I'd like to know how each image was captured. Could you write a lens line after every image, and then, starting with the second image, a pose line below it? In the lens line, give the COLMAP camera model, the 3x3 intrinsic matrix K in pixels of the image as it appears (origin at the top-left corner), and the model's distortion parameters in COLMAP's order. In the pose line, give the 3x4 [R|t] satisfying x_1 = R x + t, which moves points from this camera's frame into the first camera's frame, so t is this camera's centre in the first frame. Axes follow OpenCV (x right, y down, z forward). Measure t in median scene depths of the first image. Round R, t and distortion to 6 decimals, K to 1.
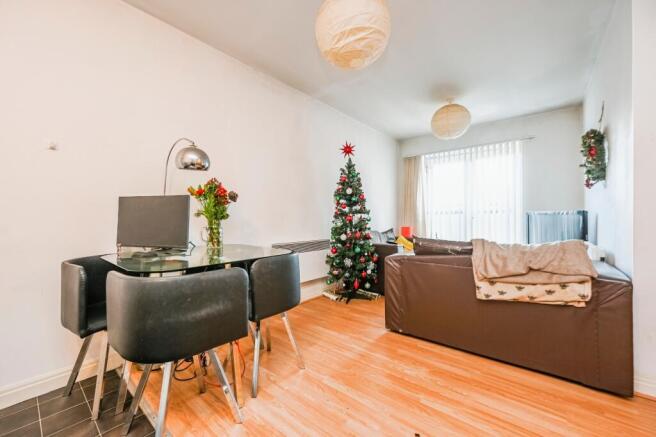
lens RADIAL K [[265.1, 0, 323.2], [0, 265.1, 226.9], [0, 0, 1]] dist [-0.000664, 0.000080]
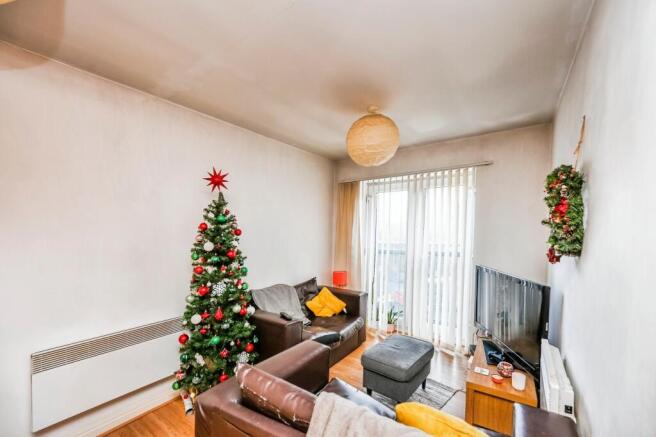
lens RADIAL K [[265.1, 0, 327.0], [0, 265.1, 254.3], [0, 0, 1]] dist [-0.000664, 0.000080]
pose [[0.997136, -0.005825, 0.075406, 0.507049], [0.001318, 0.998216, 0.059684, -0.232946], [-0.075619, -0.059413, 0.995365, 0.502118]]
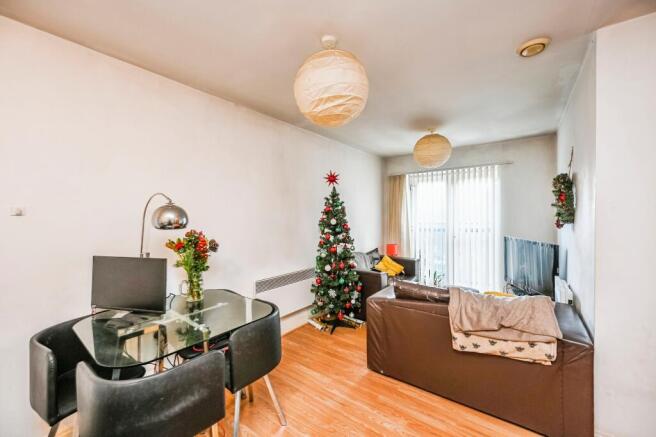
lens RADIAL K [[265.1, 0, 325.2], [0, 265.1, 224.4], [0, 0, 1]] dist [-0.000664, 0.000080]
pose [[0.998930, -0.005524, 0.045921, 0.031818], [0.005248, 0.999967, 0.006132, -0.198553], [-0.045953, -0.005885, 0.998926, -0.007009]]
